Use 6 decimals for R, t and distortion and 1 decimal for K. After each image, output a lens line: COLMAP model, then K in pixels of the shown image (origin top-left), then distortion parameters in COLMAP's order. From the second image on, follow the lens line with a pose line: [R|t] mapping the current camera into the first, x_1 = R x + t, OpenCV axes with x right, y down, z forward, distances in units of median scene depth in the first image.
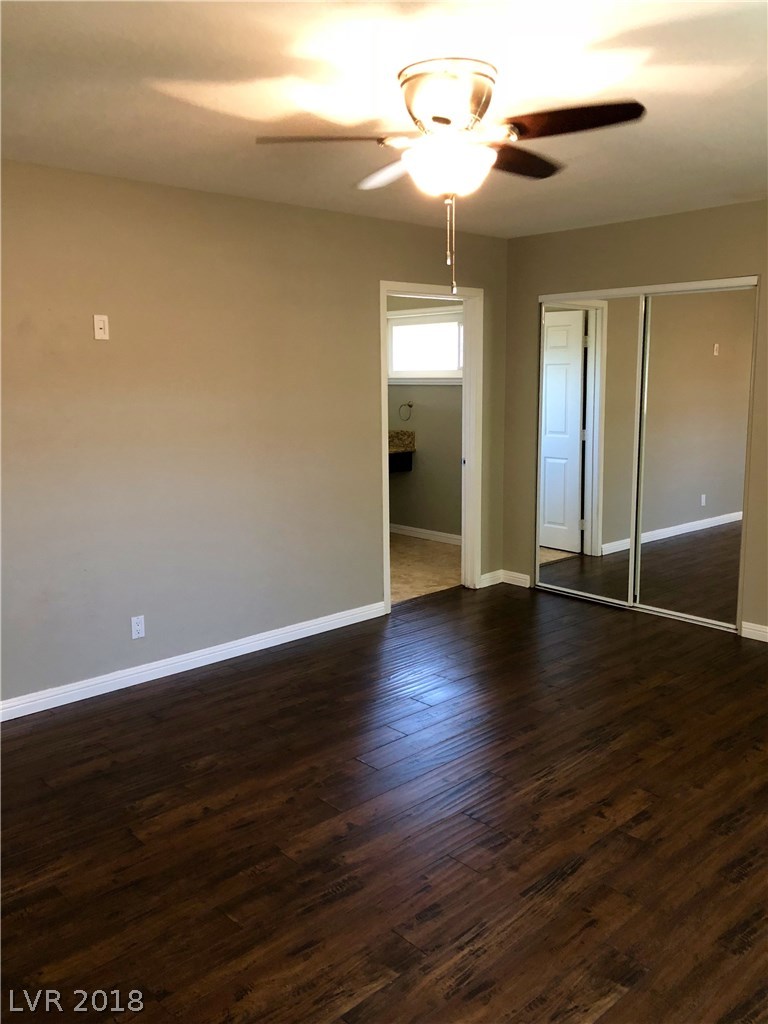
lens RADIAL K [[843.8, 0, 384.7], [0, 843.8, 511.0], [0, 0, 1]] dist [0.006498, 0.023125]
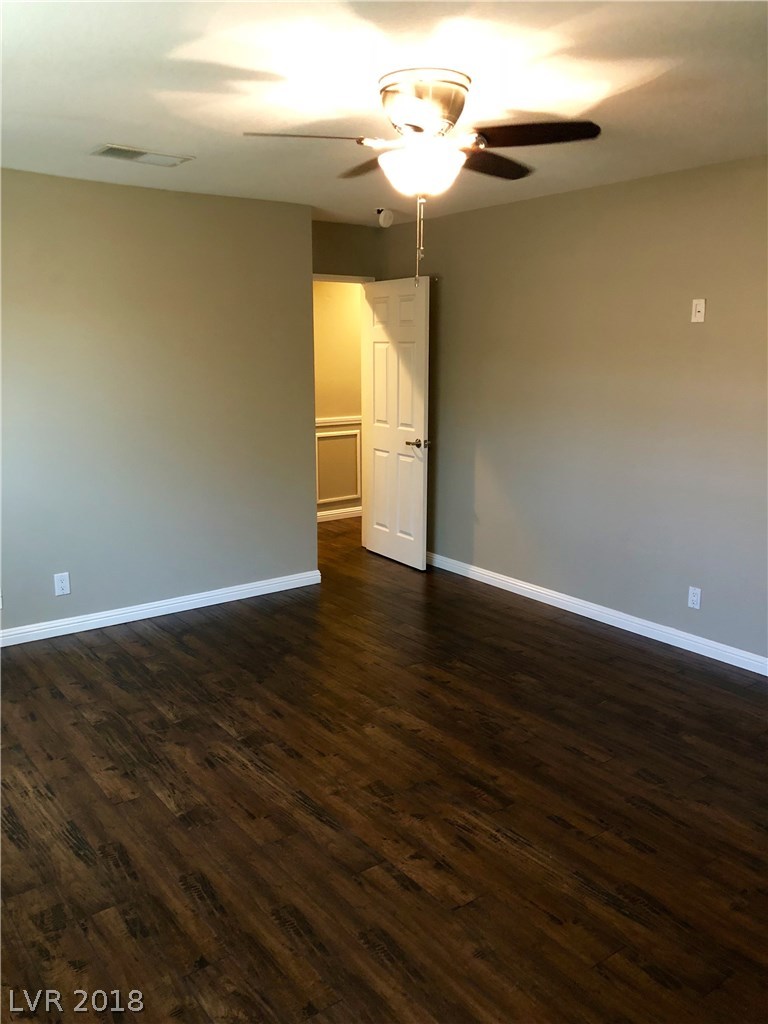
lens RADIAL K [[843.8, 0, 386.0], [0, 843.8, 517.4], [0, 0, 1]] dist [0.006498, 0.023125]
pose [[-0.099628, 0.214894, -0.971543, 1.062232], [-0.168846, 0.958589, 0.229343, -0.191460], [0.980594, 0.186890, -0.059218, 0.954601]]
